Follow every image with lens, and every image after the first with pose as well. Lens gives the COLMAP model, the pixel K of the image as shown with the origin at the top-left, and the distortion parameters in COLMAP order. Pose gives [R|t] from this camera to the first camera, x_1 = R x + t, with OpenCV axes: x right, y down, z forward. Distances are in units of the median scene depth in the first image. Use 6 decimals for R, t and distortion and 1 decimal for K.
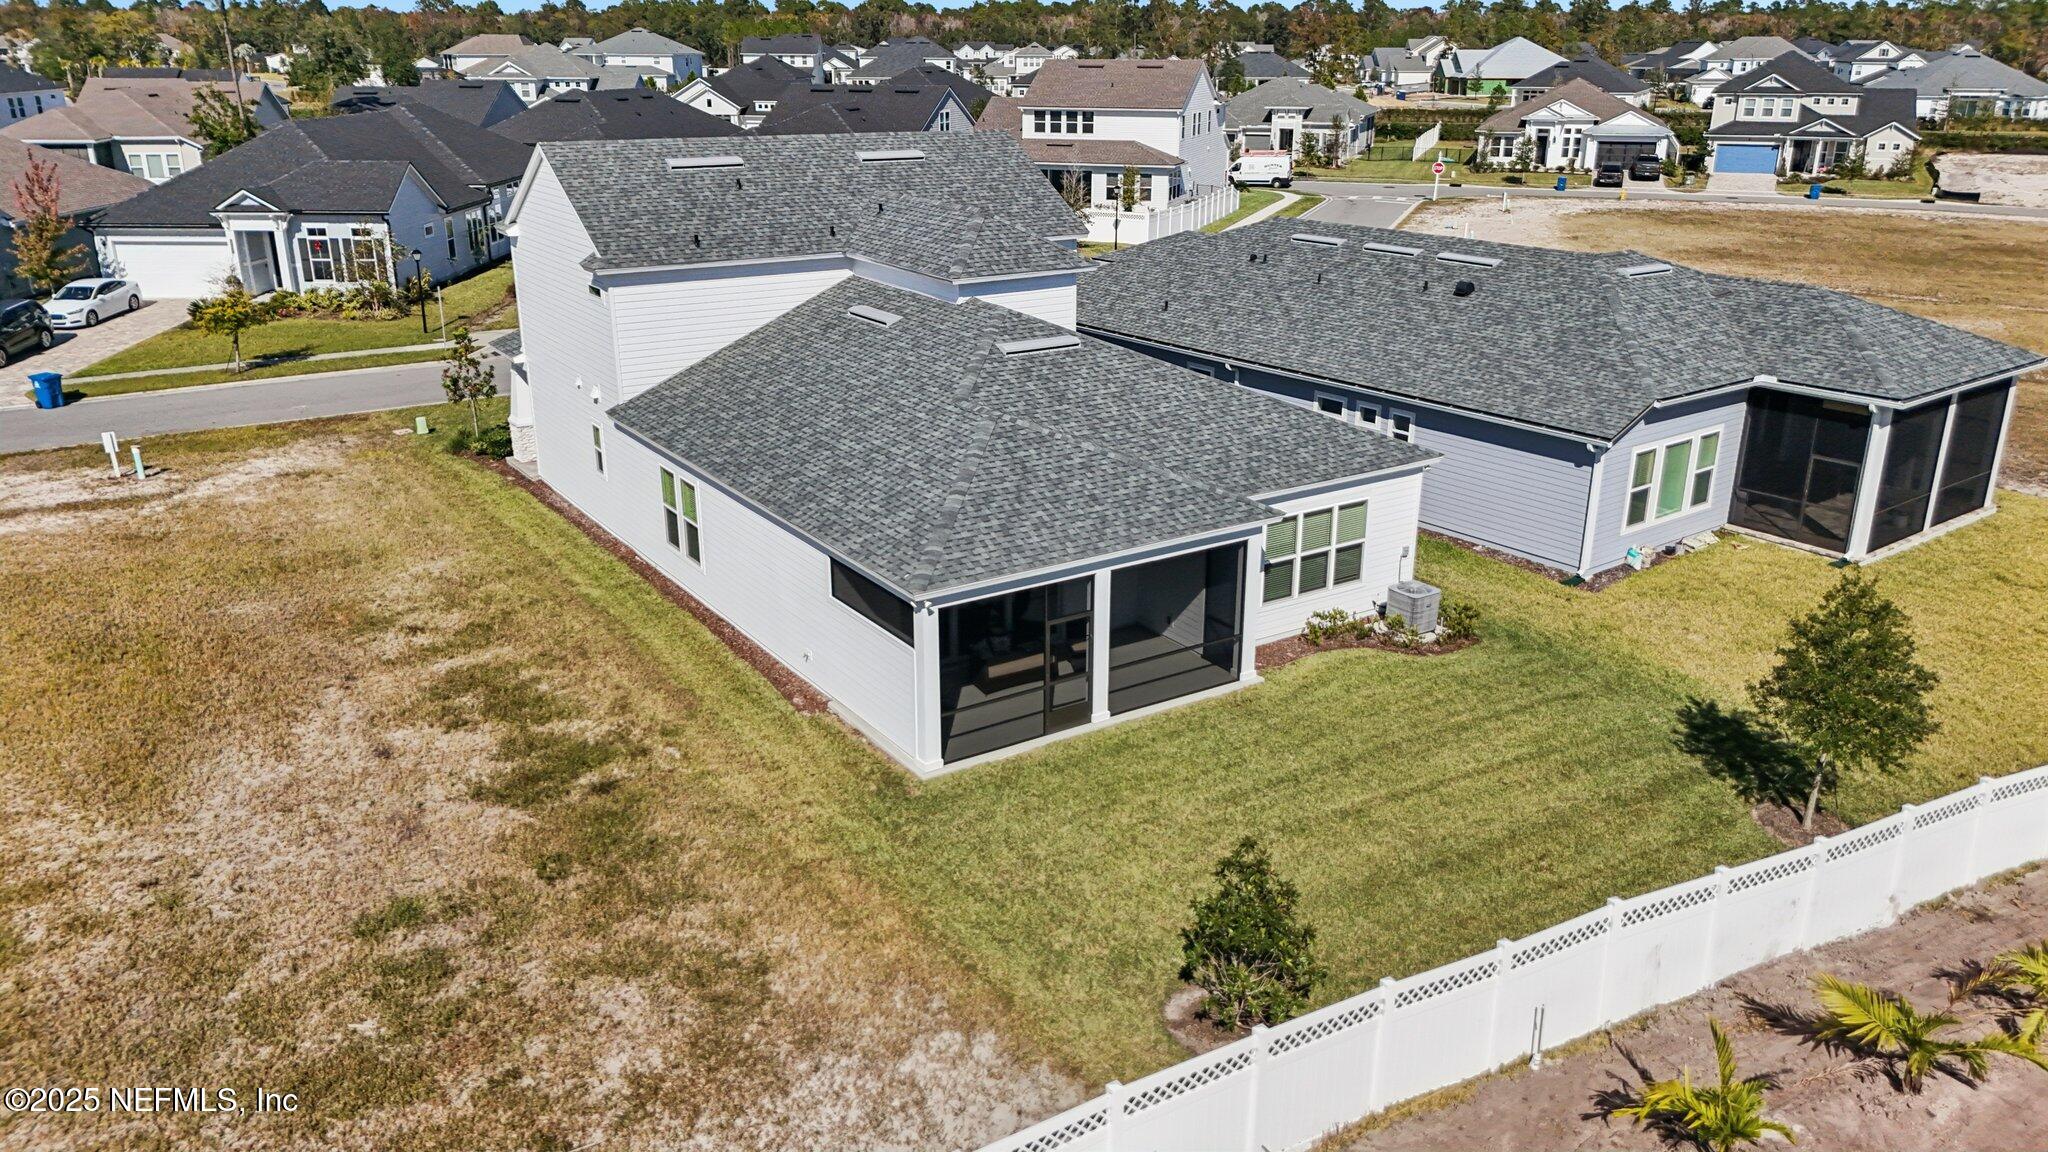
lens RADIAL K [[1495.9, 0, 1032.5], [0, 1495.9, 580.5], [0, 0, 1]] dist [0.051219, -0.057663]
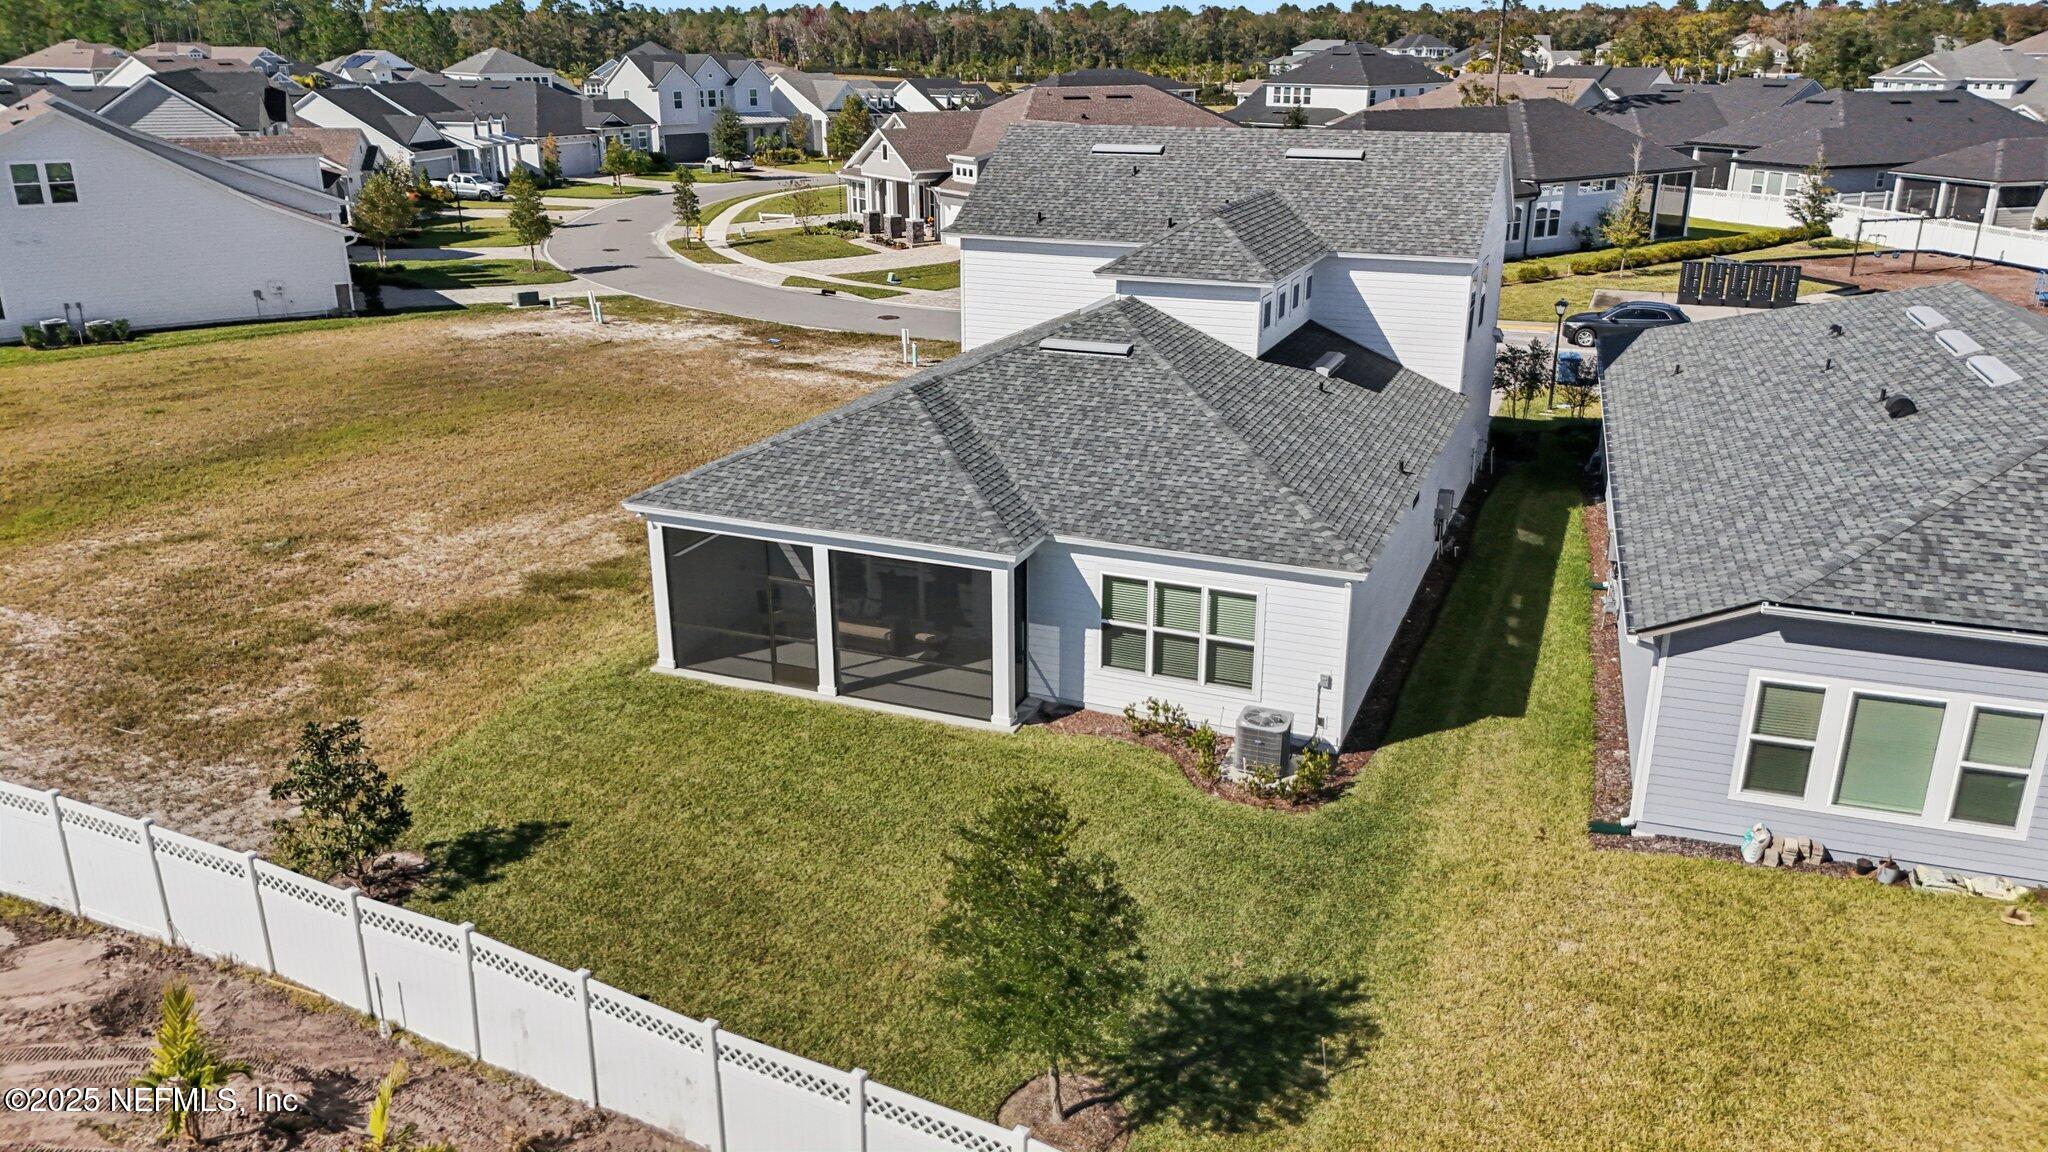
lens RADIAL K [[1488.4, 0, 1038.6], [0, 1488.4, 581.6], [0, 0, 1]] dist [0.062545, -0.075204]
pose [[0.568689, 0.279112, -0.773750, 0.694996], [-0.277930, 0.950548, 0.138615, -0.124778], [0.774176, 0.136219, 0.618140, 0.365286]]
